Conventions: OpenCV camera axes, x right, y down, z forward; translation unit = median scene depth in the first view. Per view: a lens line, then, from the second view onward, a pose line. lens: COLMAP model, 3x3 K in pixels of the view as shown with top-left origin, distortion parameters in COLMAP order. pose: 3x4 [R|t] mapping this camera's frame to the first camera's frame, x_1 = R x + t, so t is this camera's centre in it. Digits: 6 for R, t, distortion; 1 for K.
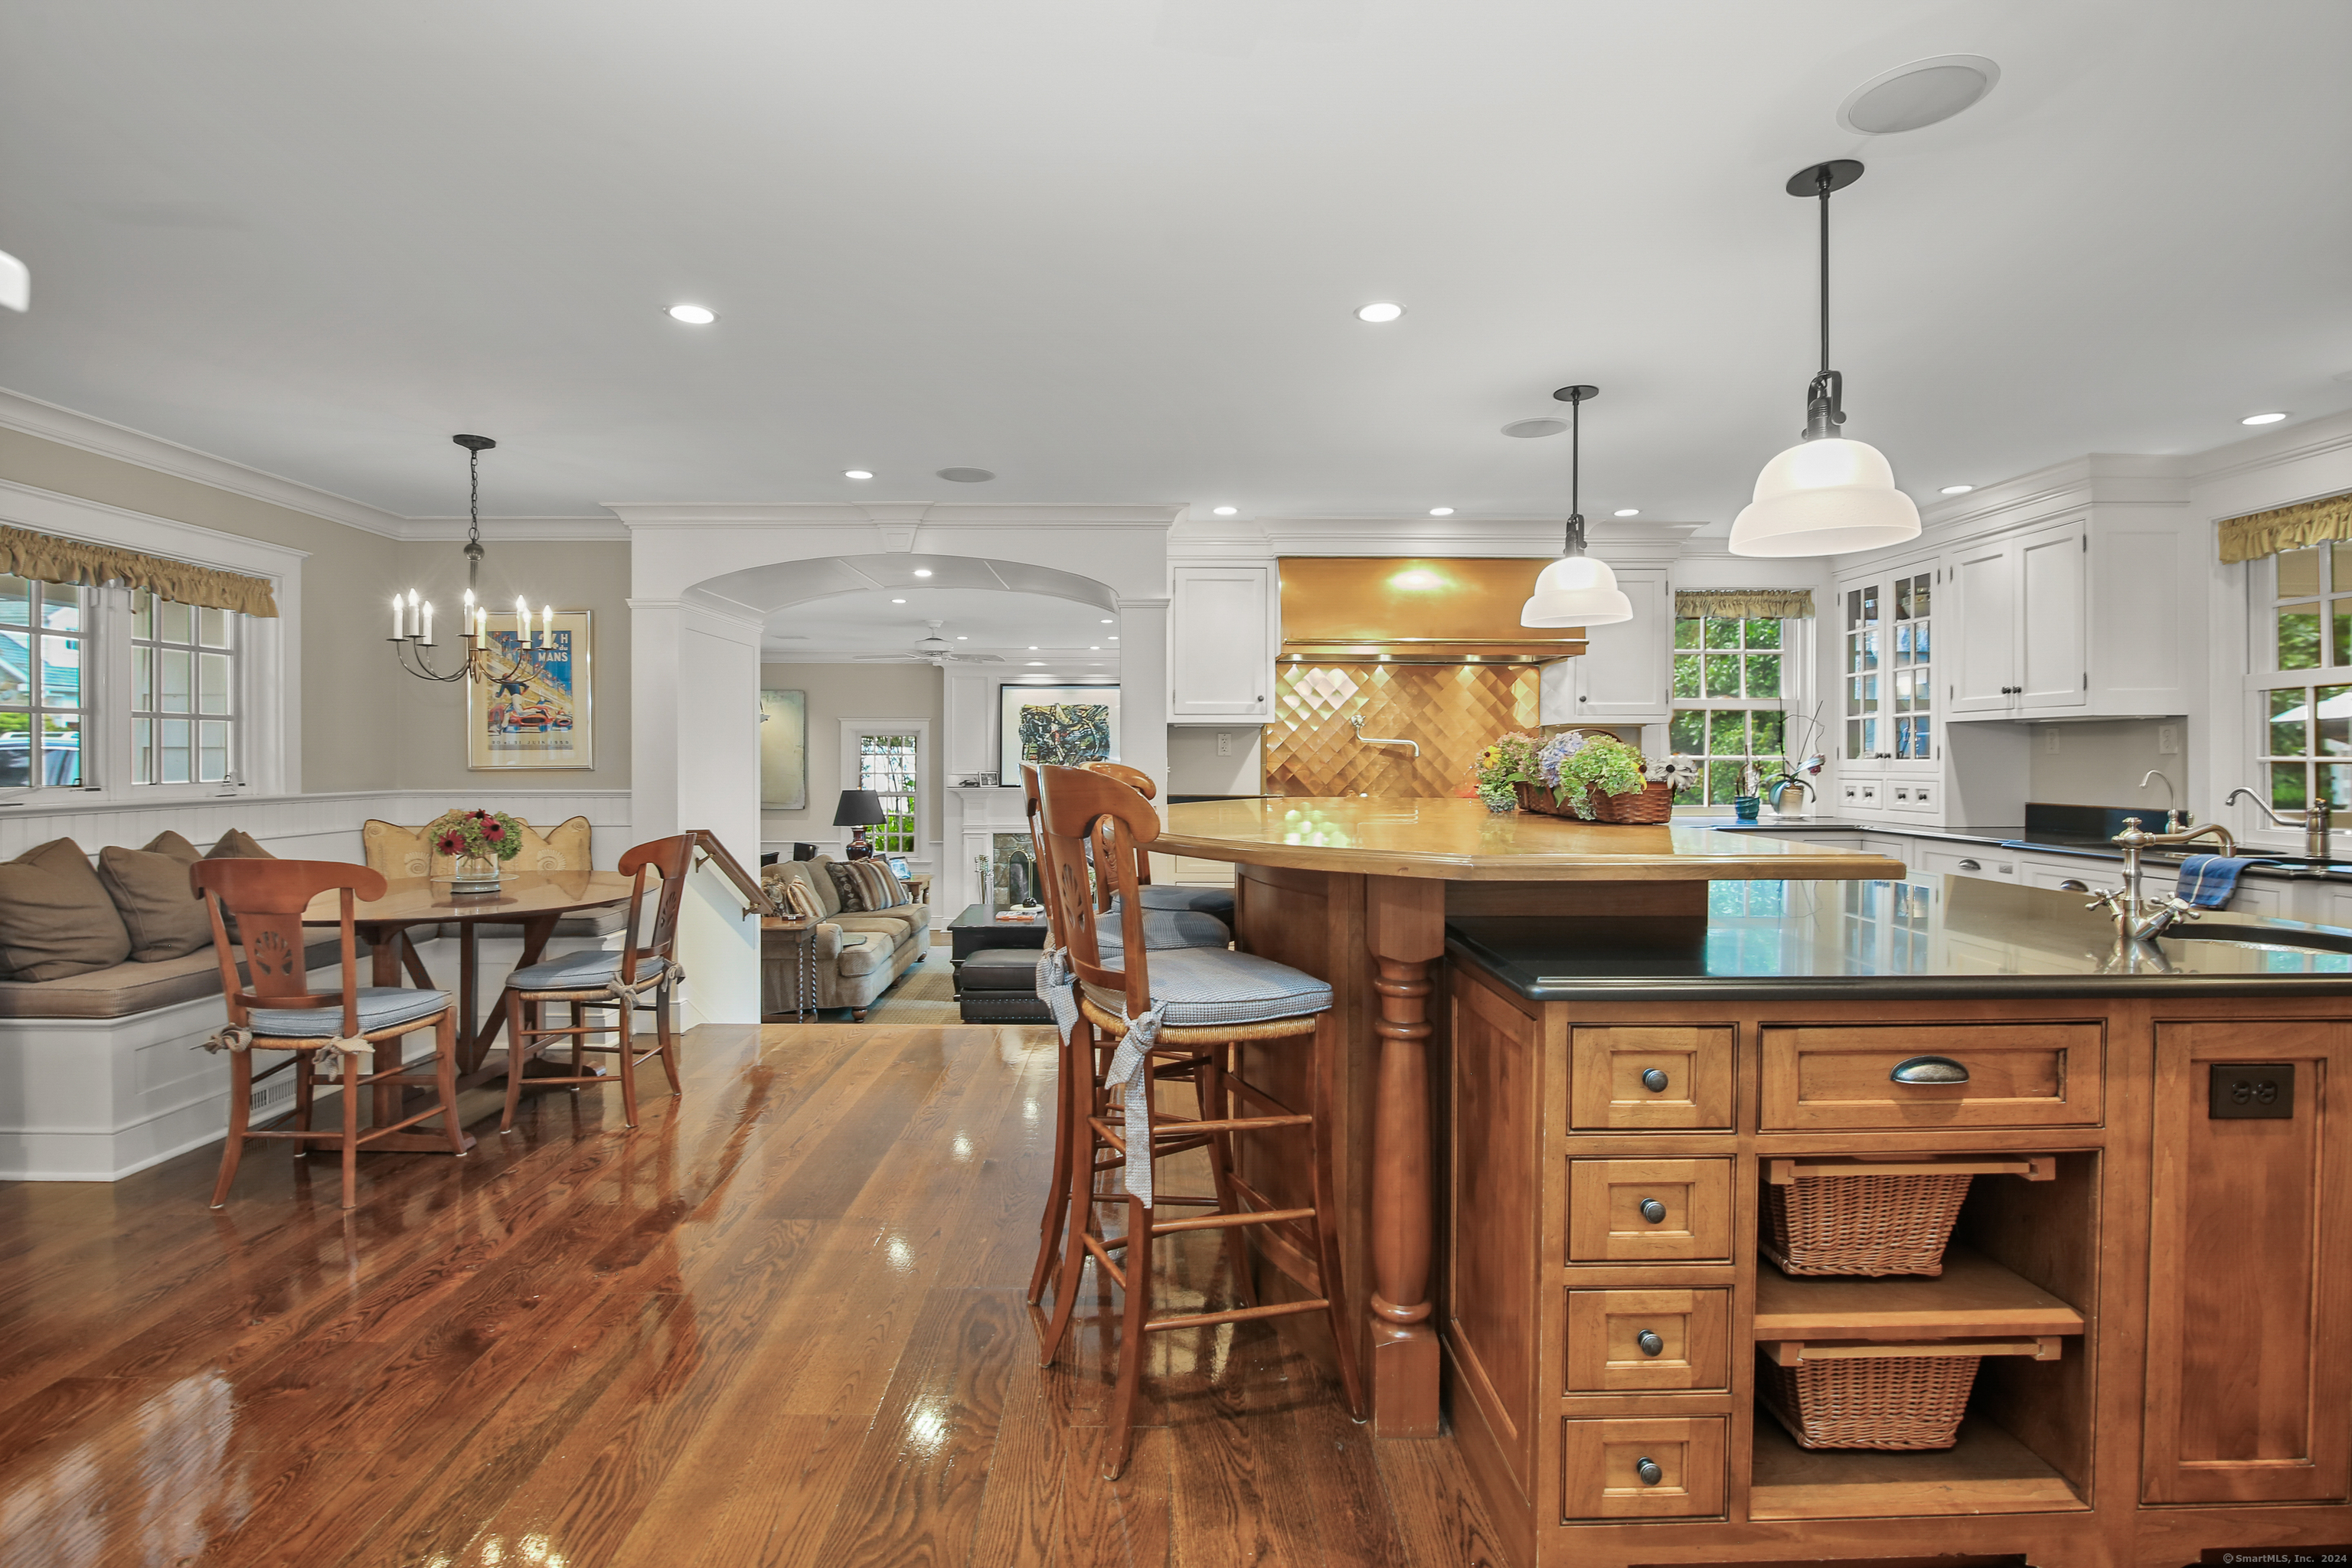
lens RADIAL K [[1116.7, 0, 1178.8], [0, 1116.7, 762.0], [0, 0, 1]] dist [-0.010153, -0.000946]
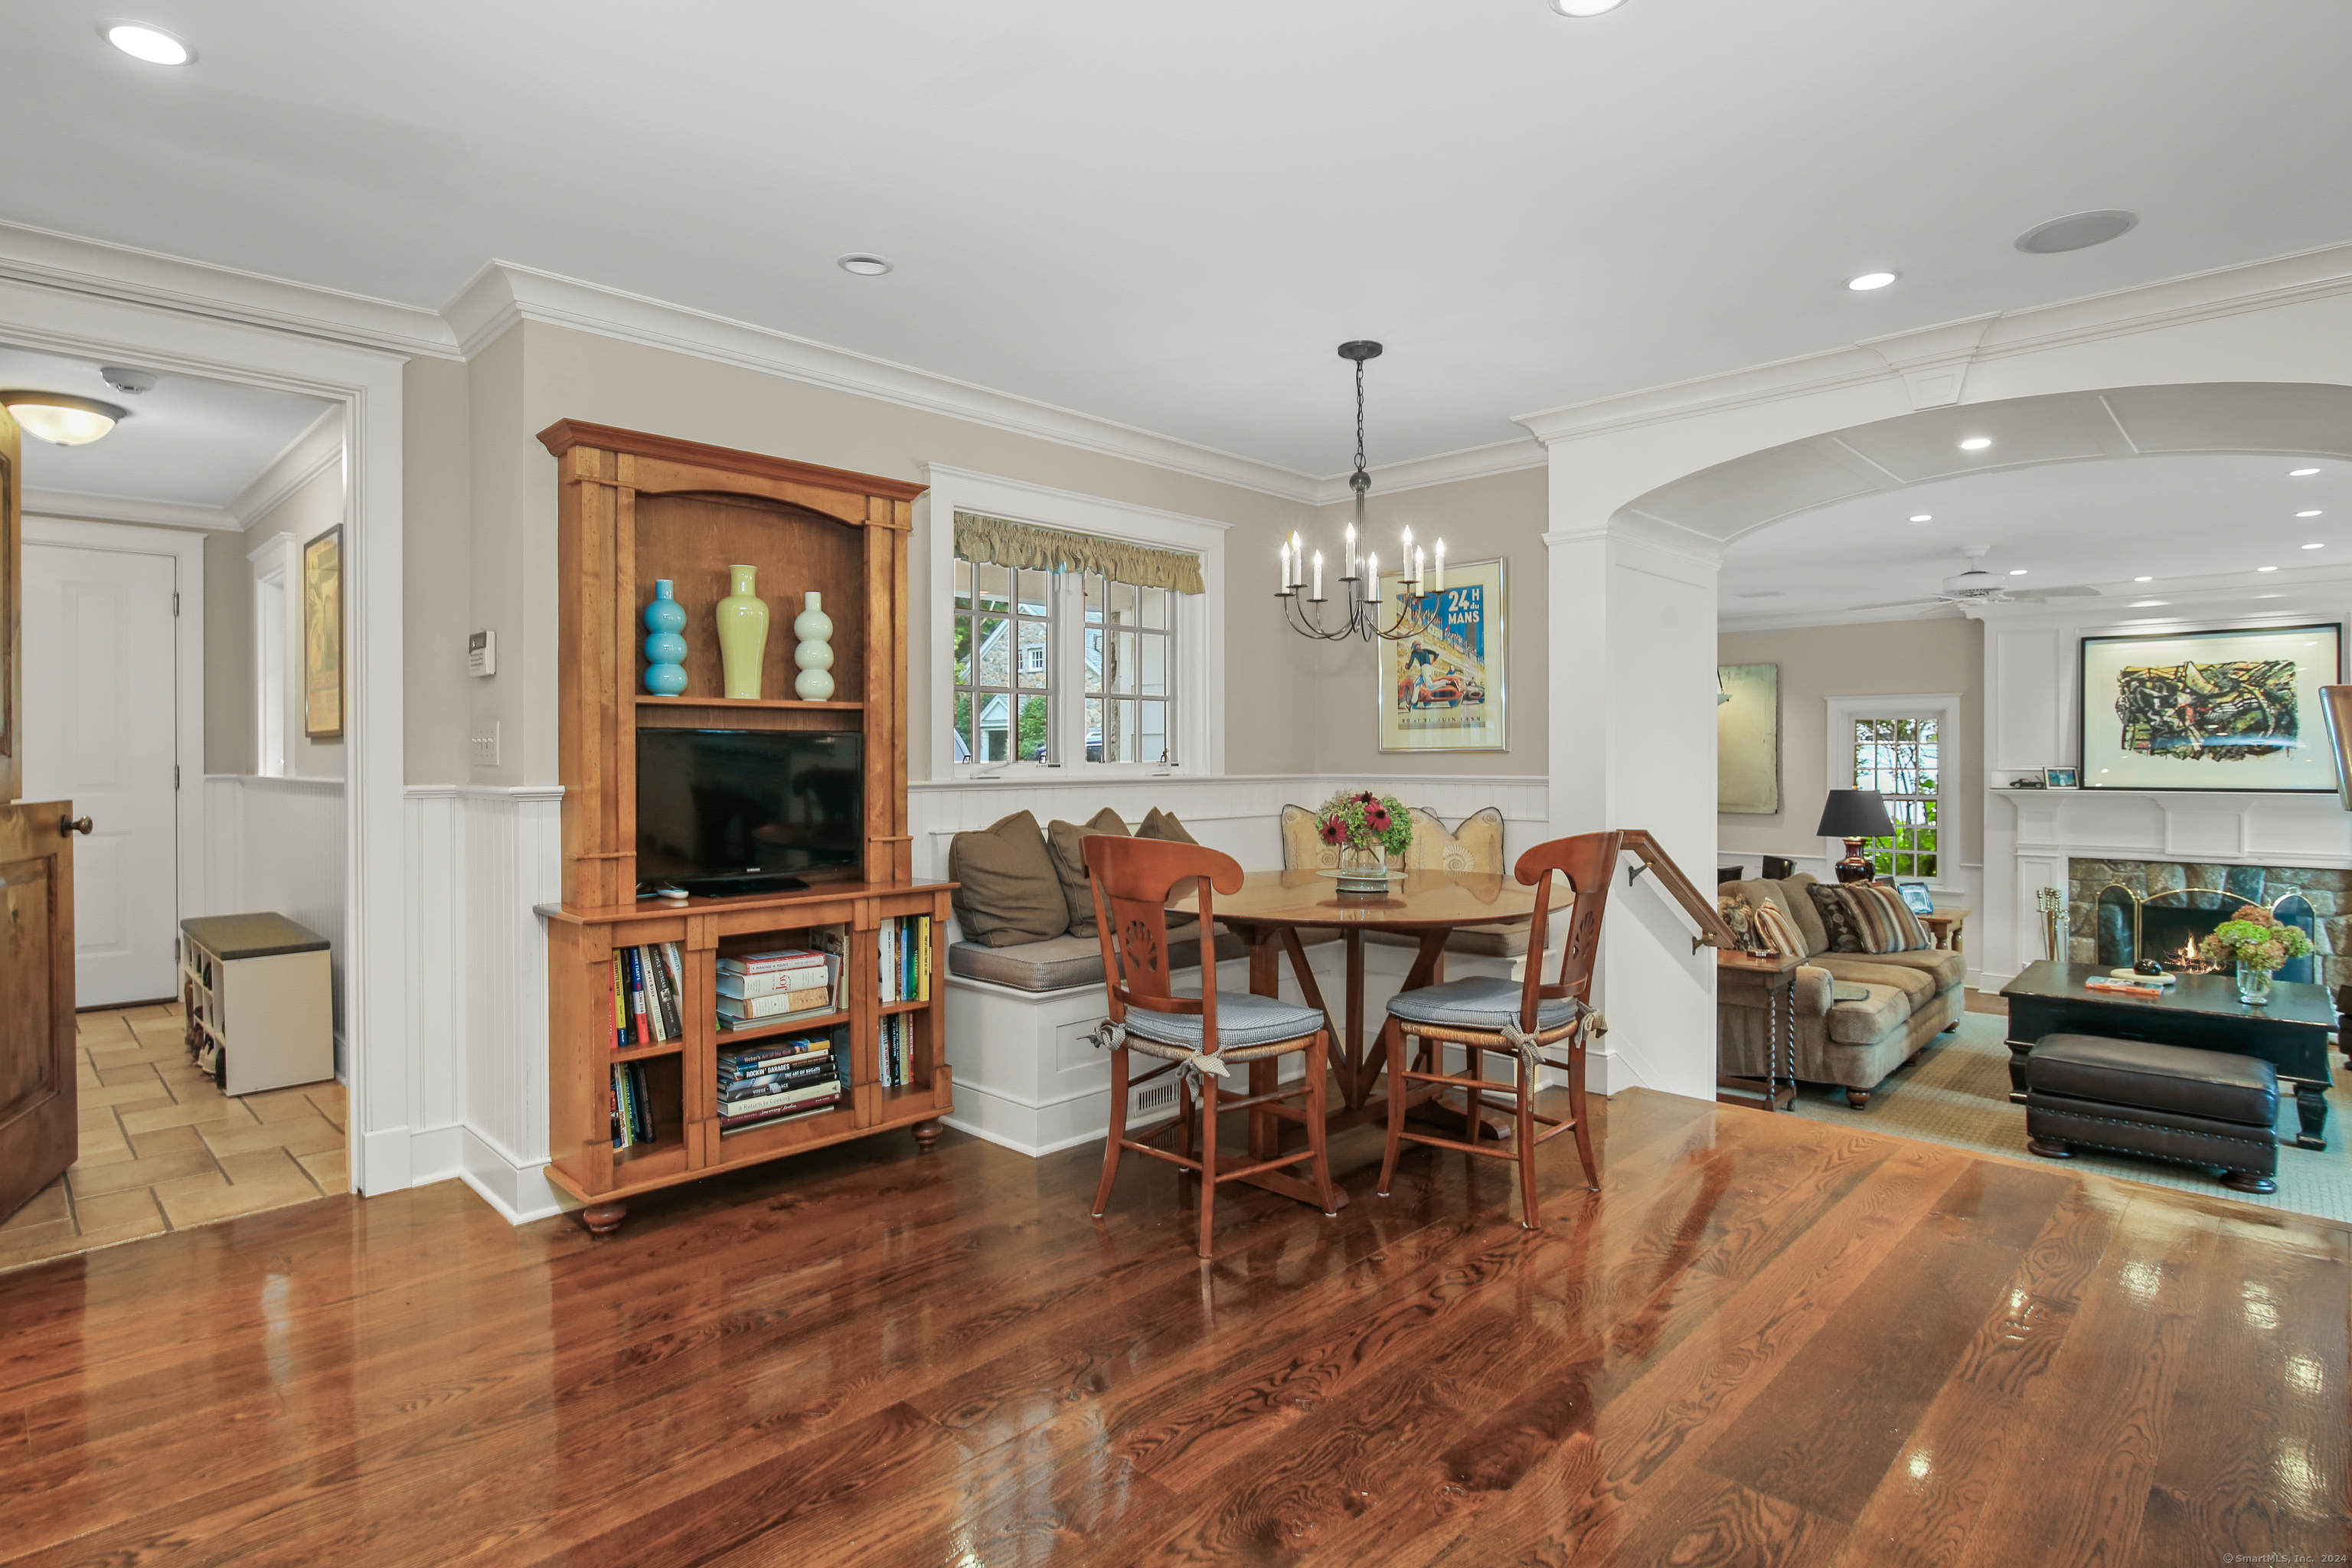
lens RADIAL K [[1199.8, 0, 1169.2], [0, 1199.8, 764.6], [0, 0, 1]] dist [-0.014060, -0.000895]
pose [[0.702143, 0.000333, -0.712036, -0.090621], [-0.001178, 0.999999, -0.000694, 0.021907], [0.712035, 0.001326, 0.702142, 0.255056]]
